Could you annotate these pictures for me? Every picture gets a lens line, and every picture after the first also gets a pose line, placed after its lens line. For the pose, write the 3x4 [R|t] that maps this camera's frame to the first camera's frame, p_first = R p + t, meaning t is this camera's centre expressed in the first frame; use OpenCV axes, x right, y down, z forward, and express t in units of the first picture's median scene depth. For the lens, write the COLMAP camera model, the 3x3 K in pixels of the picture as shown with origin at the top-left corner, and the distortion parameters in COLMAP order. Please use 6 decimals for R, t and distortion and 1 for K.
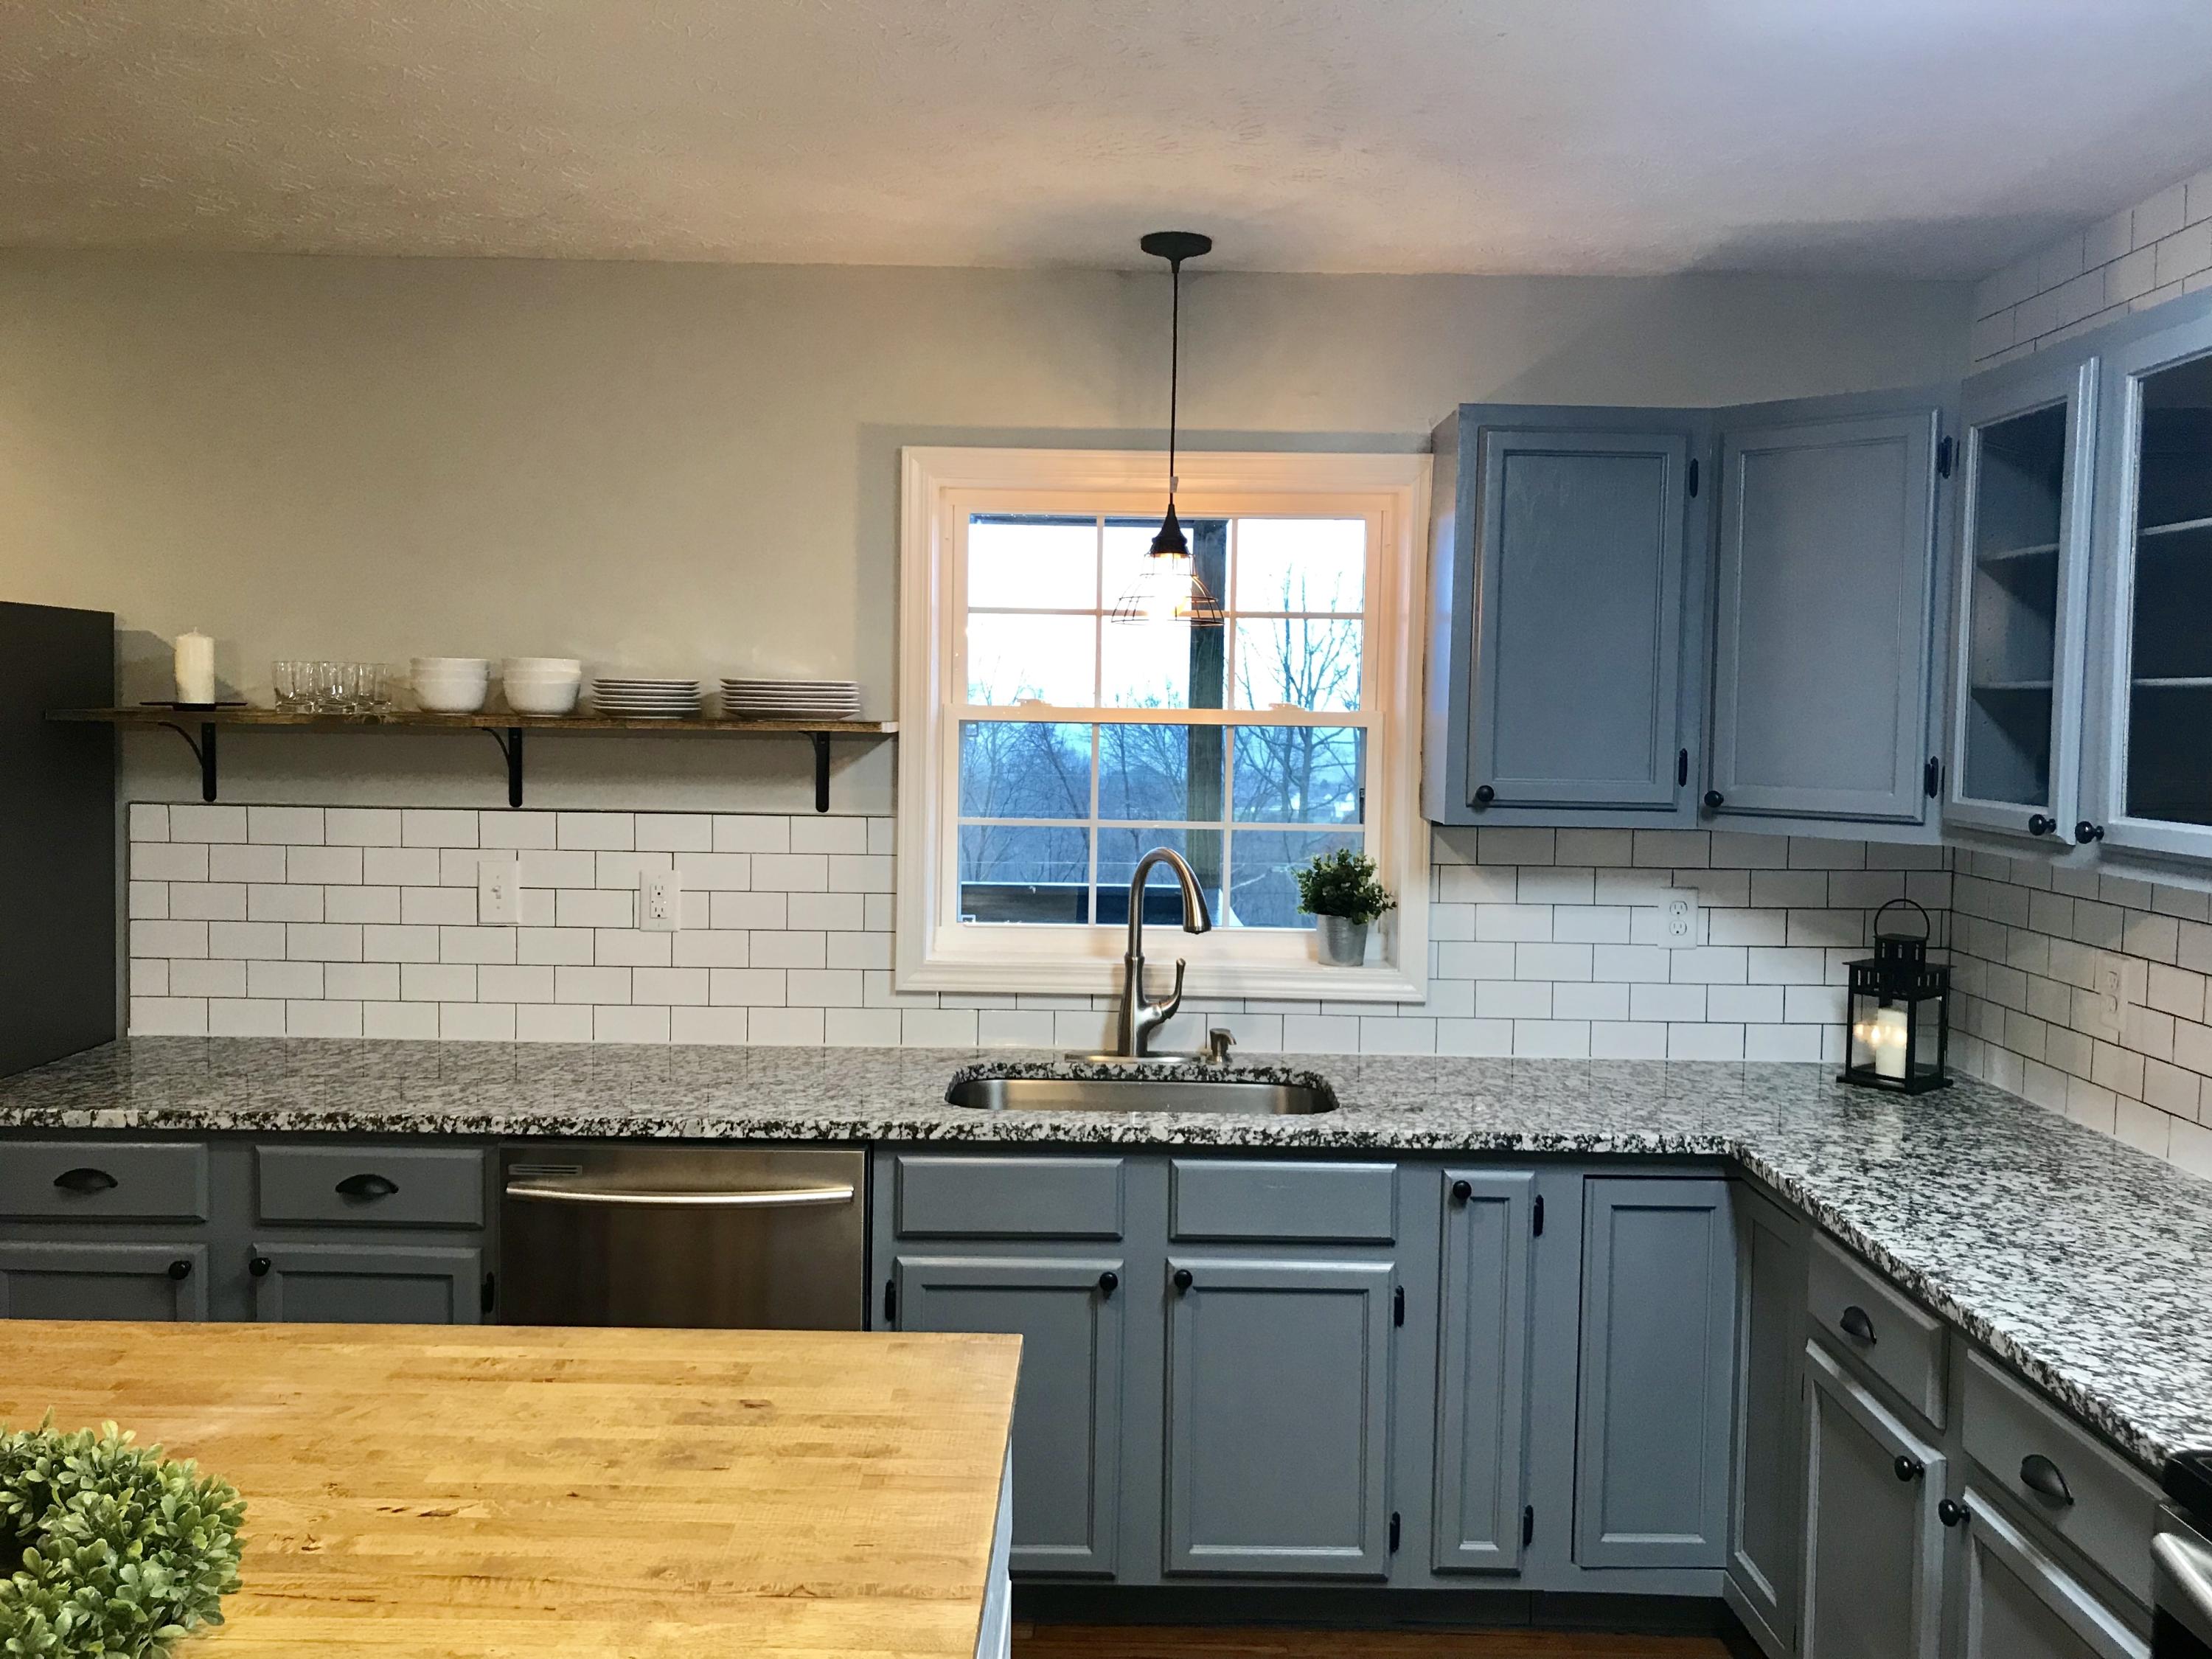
lens RADIAL K [[1763.9, 0, 1103.5], [0, 1763.9, 820.5], [0, 0, 1]] dist [0.008979, -0.008865]
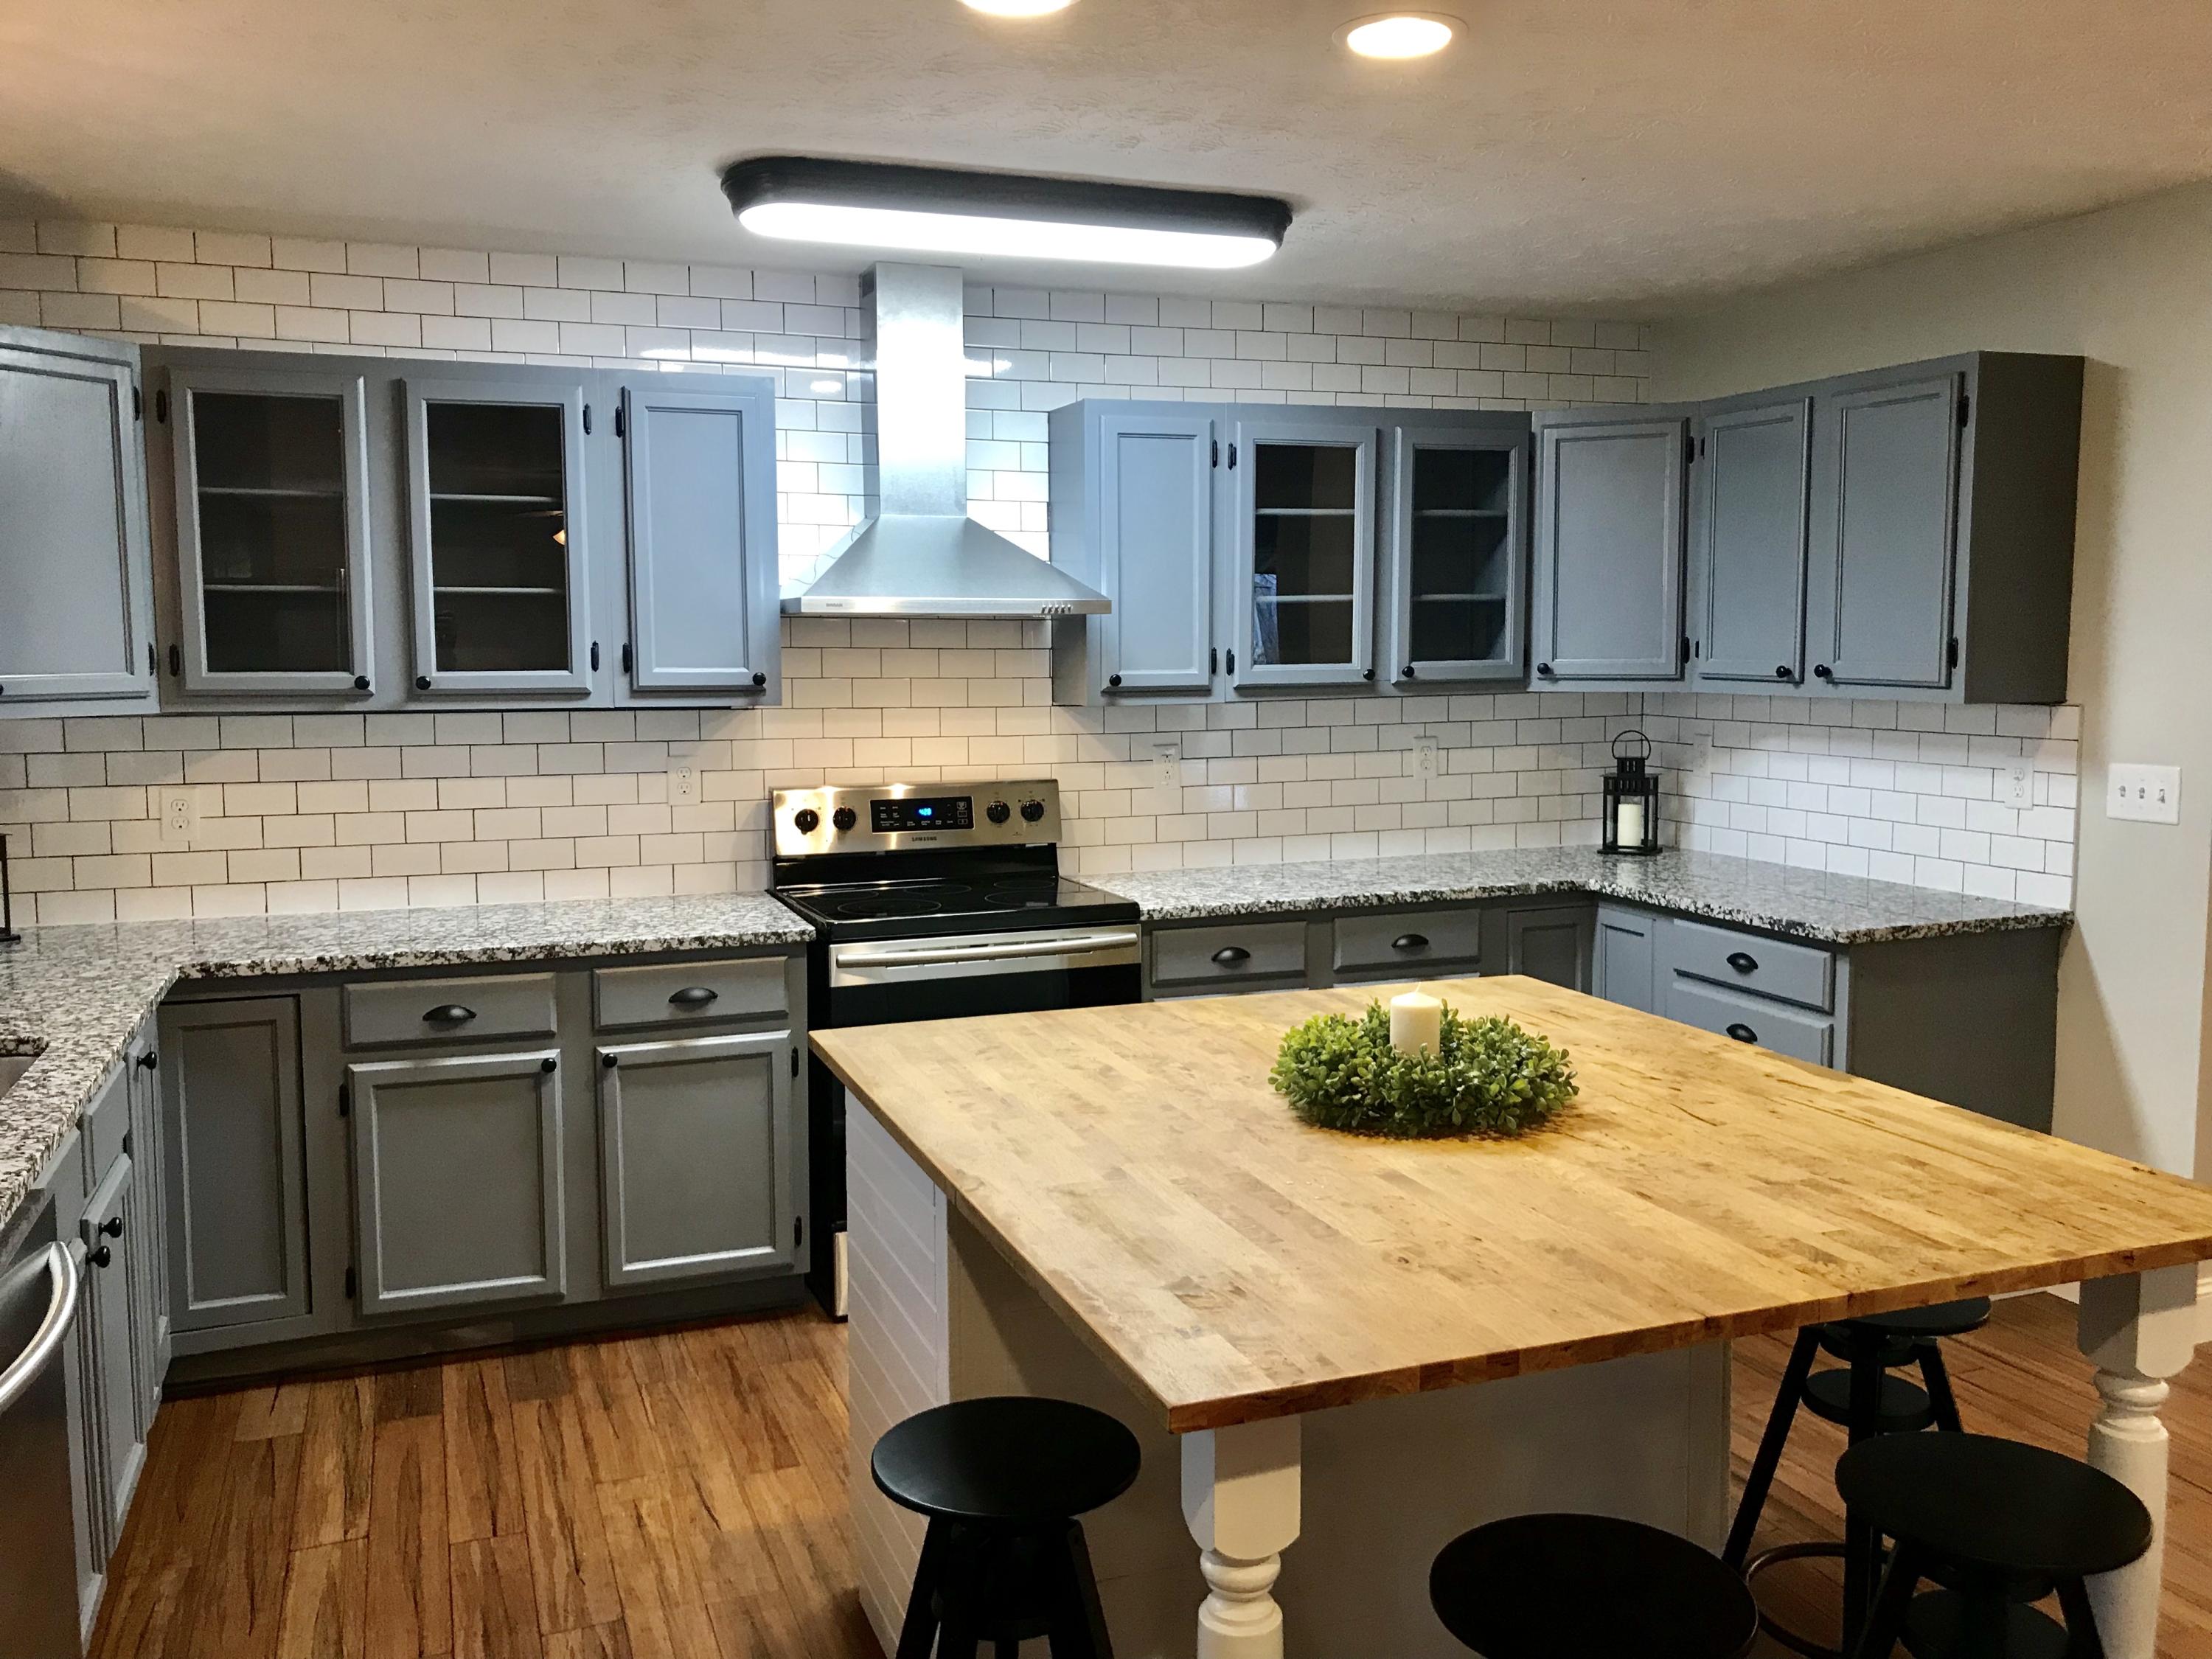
lens RADIAL K [[1816.1, 0, 1108.0], [0, 1816.1, 805.8], [0, 0, 1]] dist [0.019976, -0.017964]
pose [[-0.357828, -0.098915, 0.928534, -0.874065], [0.053677, 0.990551, 0.126208, -0.042370], [-0.932243, 0.095002, -0.349137, 0.729997]]
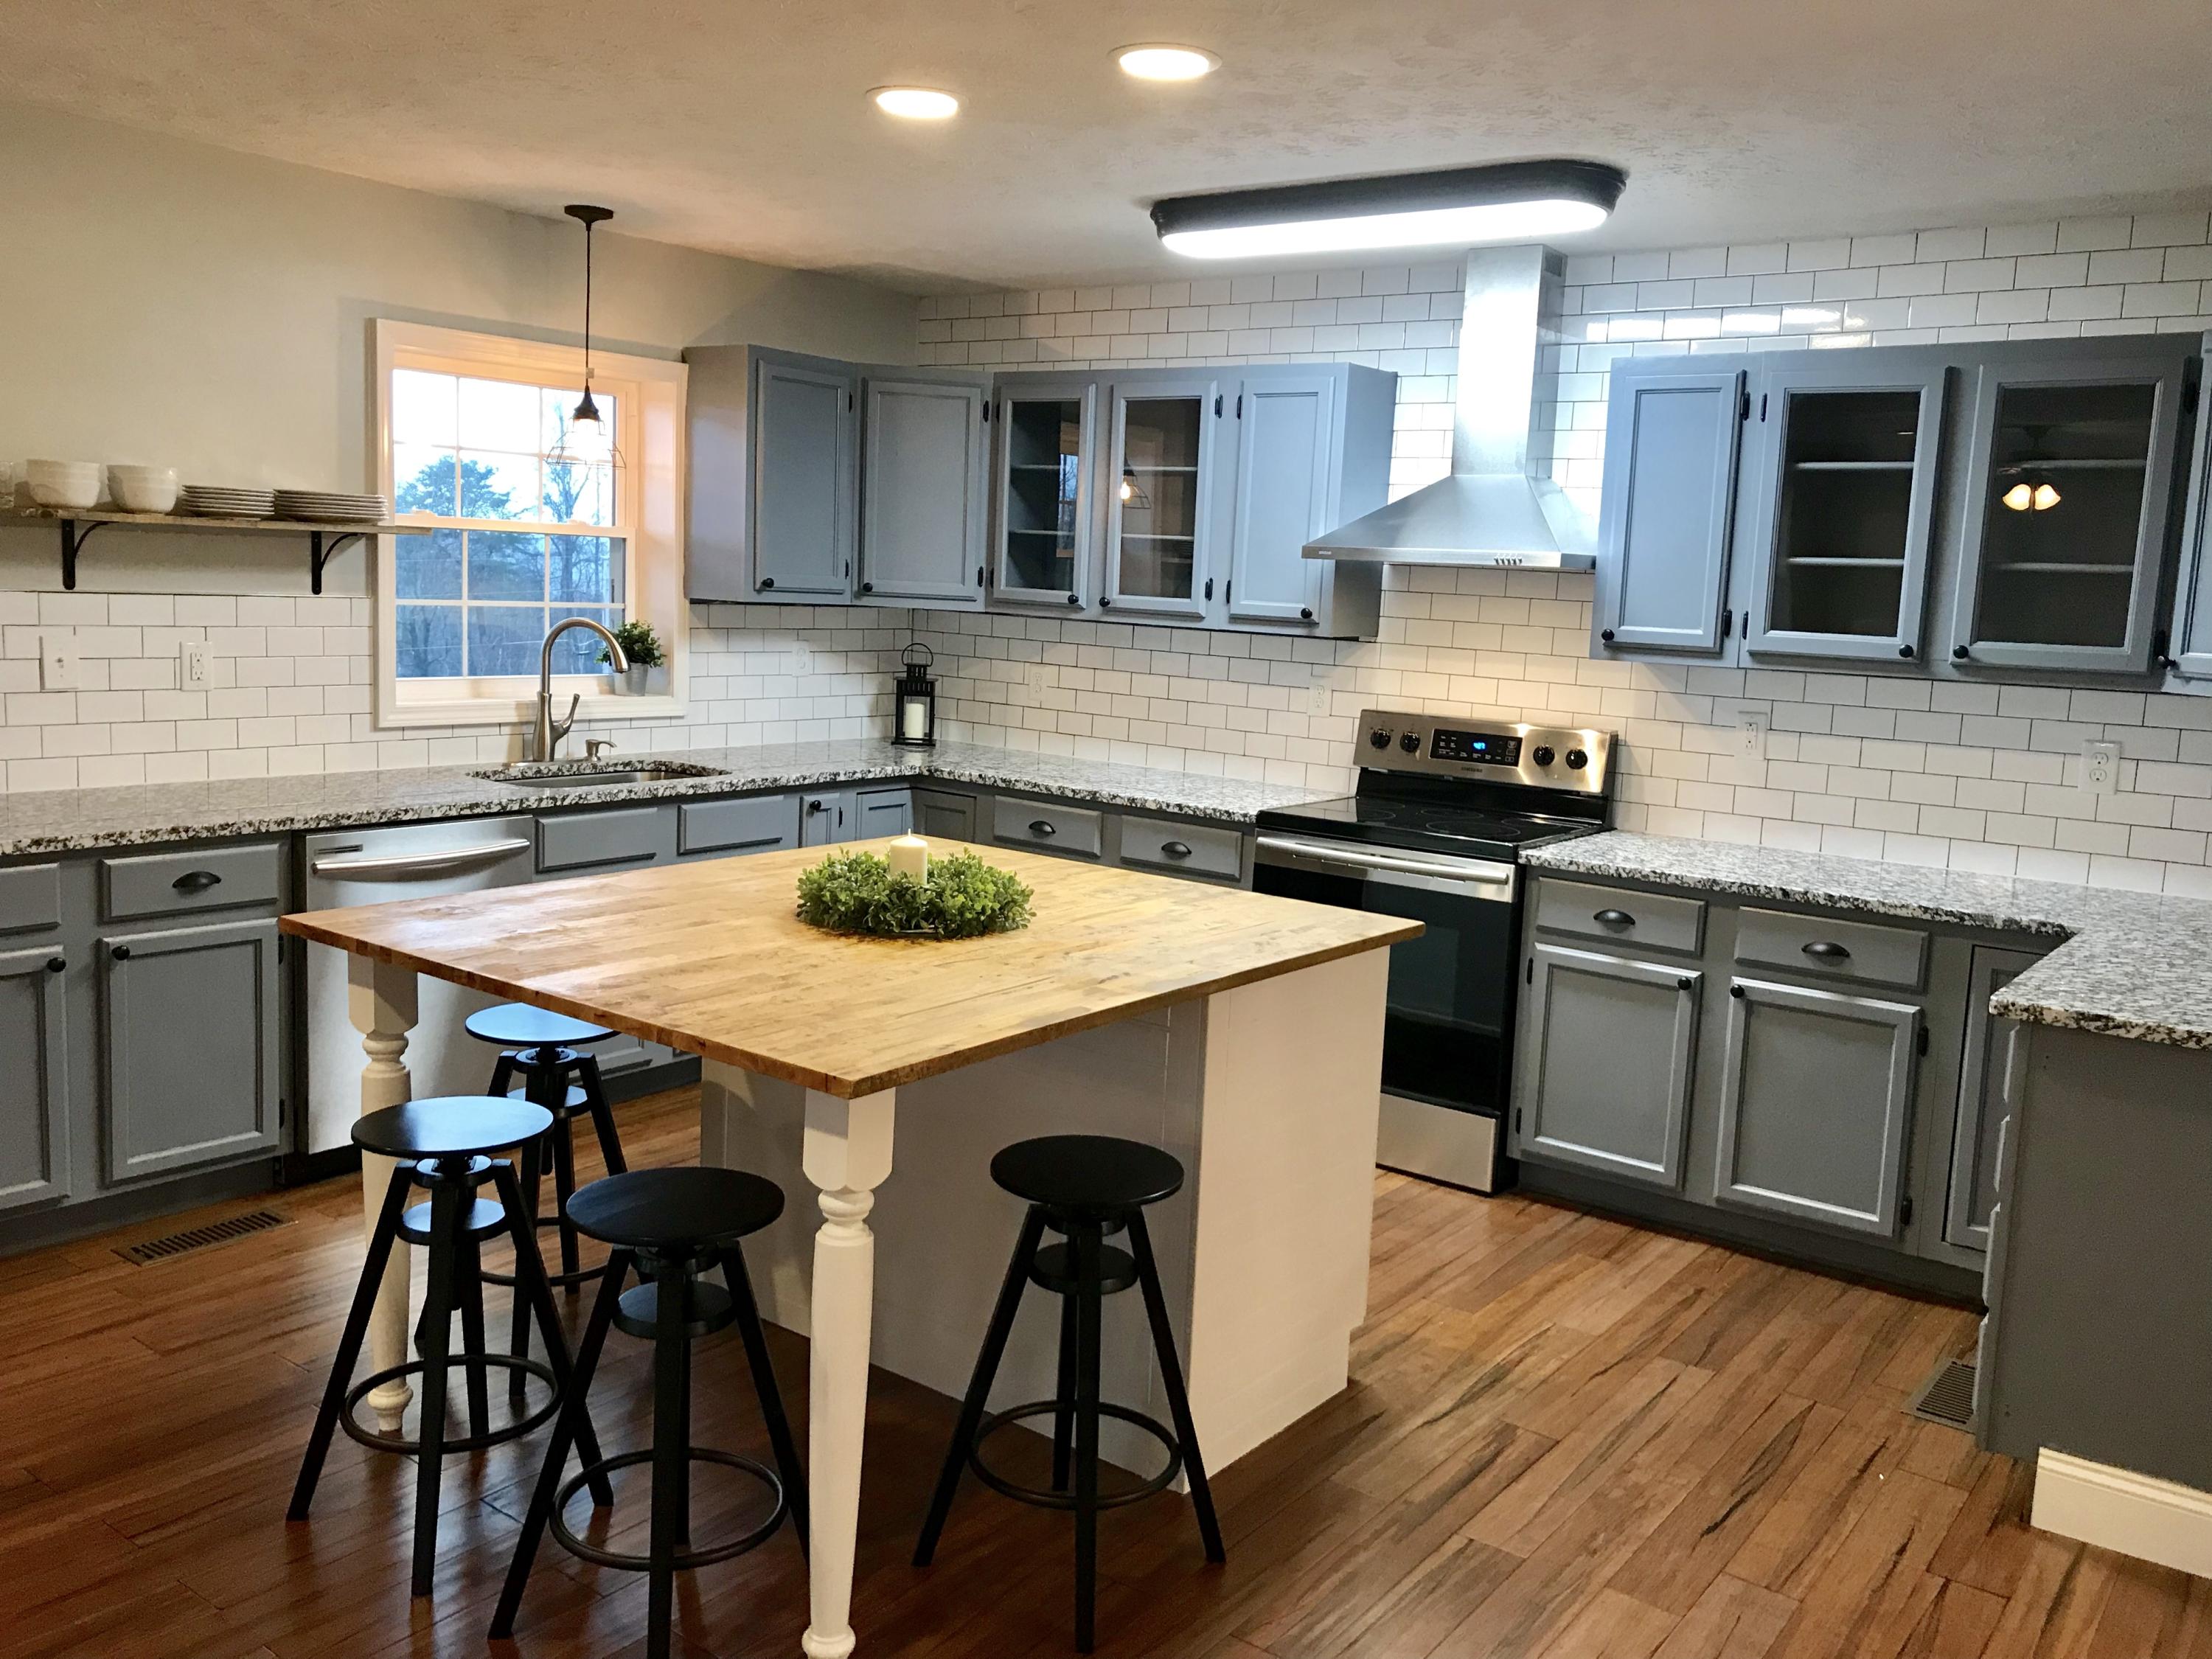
lens RADIAL K [[1816.1, 0, 1102.3], [0, 1816.1, 824.4], [0, 0, 1]] dist [0.019976, -0.017964]
pose [[0.603224, -0.099155, 0.791384, -0.948194], [0.009705, 0.993081, 0.117028, 0.012963], [-0.797513, -0.062914, 0.600013, -0.298247]]
